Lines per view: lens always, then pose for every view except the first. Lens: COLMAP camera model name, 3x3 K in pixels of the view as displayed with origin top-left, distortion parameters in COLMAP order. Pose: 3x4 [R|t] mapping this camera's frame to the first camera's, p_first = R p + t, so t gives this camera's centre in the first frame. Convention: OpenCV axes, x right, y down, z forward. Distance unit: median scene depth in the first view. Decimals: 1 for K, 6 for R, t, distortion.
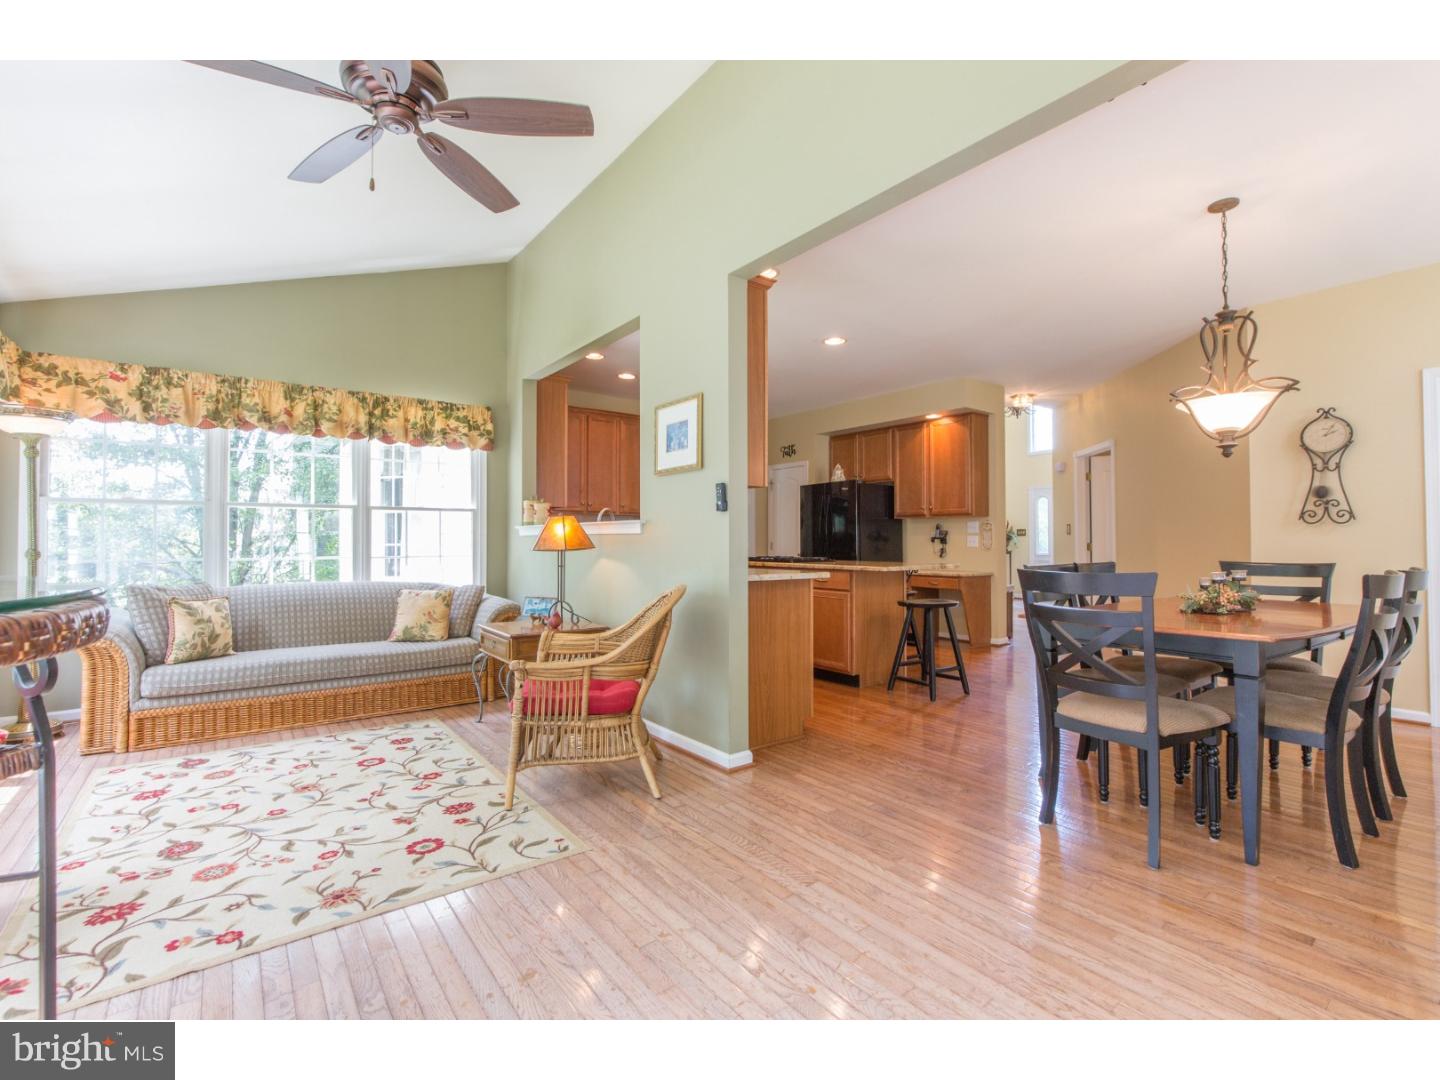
lens RADIAL K [[645.5, 0, 716.2], [0, 645.5, 530.7], [0, 0, 1]] dist [-0.005267, -0.000045]
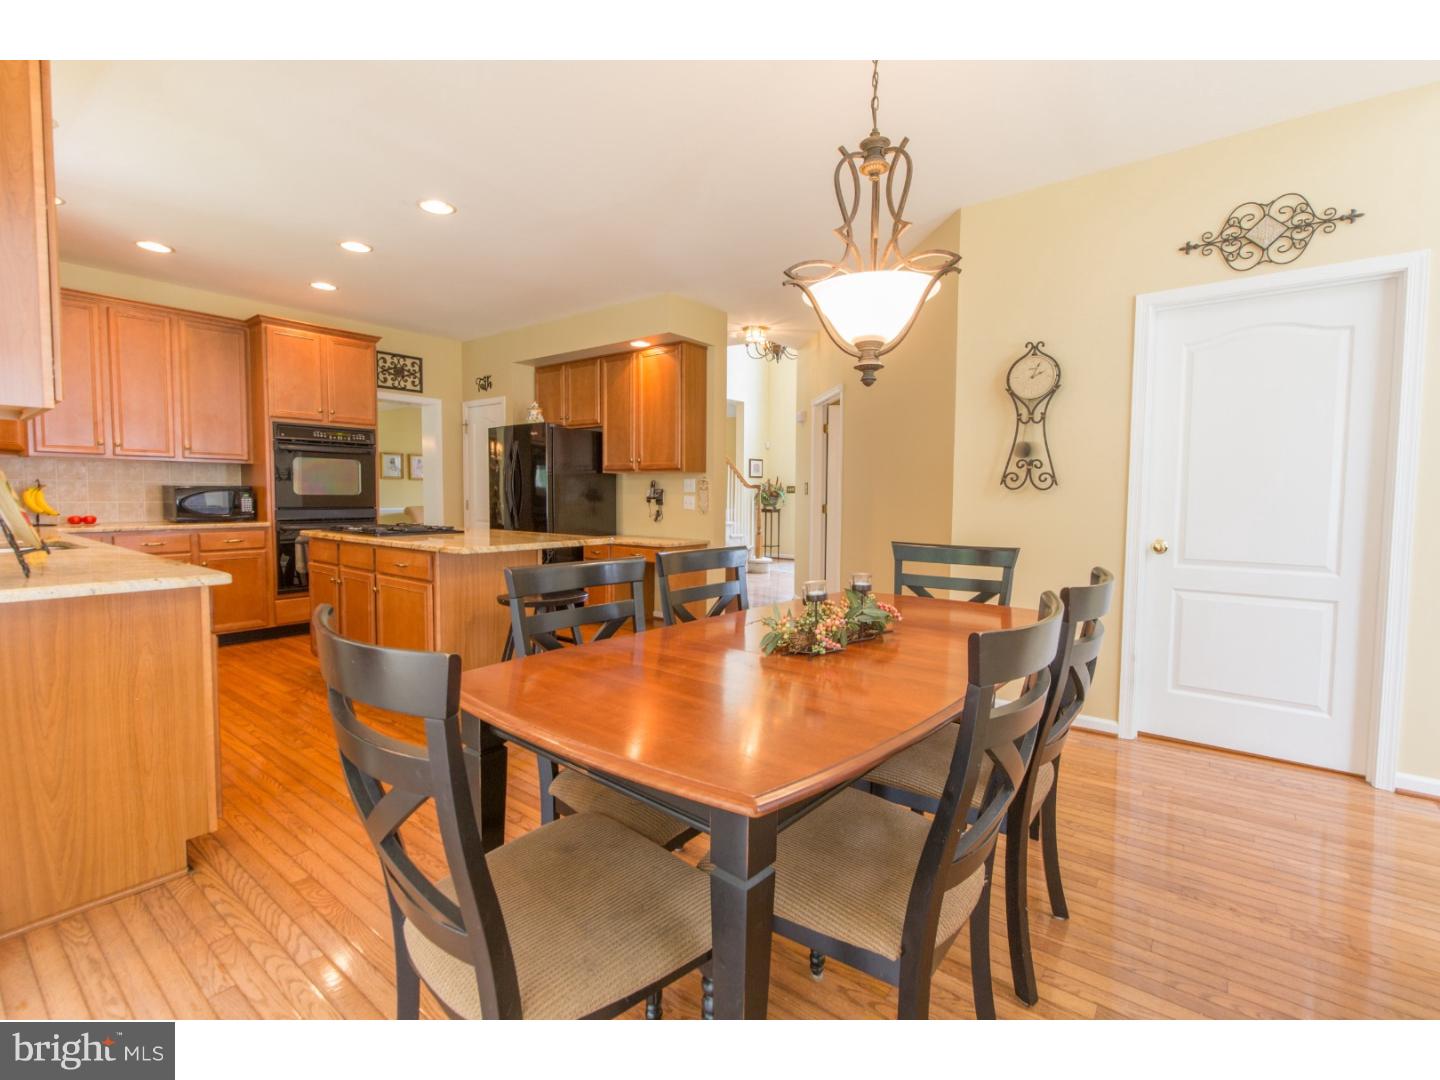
lens RADIAL K [[645.5, 0, 721.2], [0, 645.5, 532.7], [0, 0, 1]] dist [-0.005267, -0.000045]
pose [[0.966199, -0.007090, 0.257701, 0.368085], [-0.013094, 0.996982, 0.076521, -0.013863], [-0.257465, -0.077309, 0.963190, 0.316930]]
